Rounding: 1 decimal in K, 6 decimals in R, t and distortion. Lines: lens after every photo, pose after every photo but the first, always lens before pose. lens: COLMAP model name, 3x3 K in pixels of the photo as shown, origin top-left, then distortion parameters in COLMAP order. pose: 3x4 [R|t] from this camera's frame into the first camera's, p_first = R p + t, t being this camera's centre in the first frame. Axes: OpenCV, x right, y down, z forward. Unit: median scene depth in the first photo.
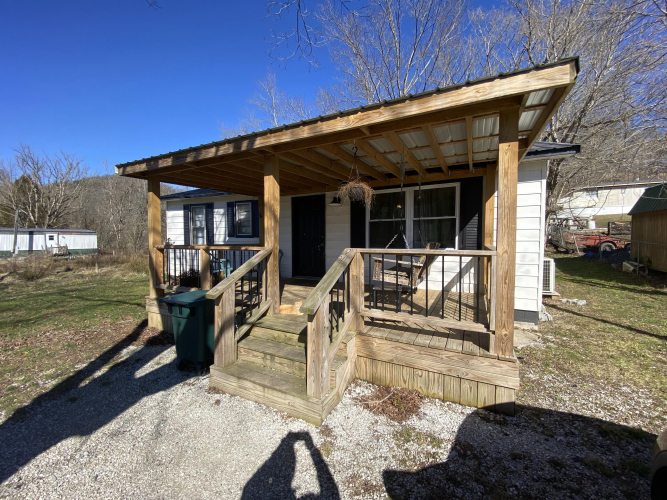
lens RADIAL K [[268.1, 0, 333.5], [0, 268.1, 250.0], [0, 0, 1]] dist [0.021035, -0.000178]
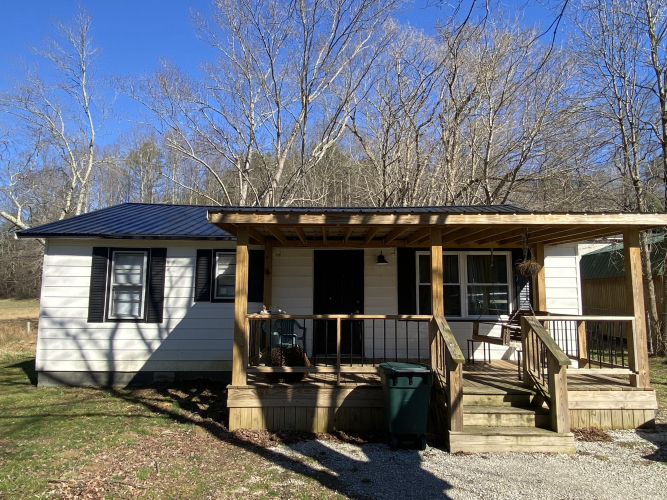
lens RADIAL K [[457.7, 0, 333.5], [0, 457.7, 250.0], [0, 0, 1]] dist [0.042315, -0.004855]
pose [[0.879388, 0.053954, 0.473038, -1.002188], [0.016151, 0.989606, -0.142897, -0.010160], [-0.475831, 0.133302, 0.869376, -0.244178]]
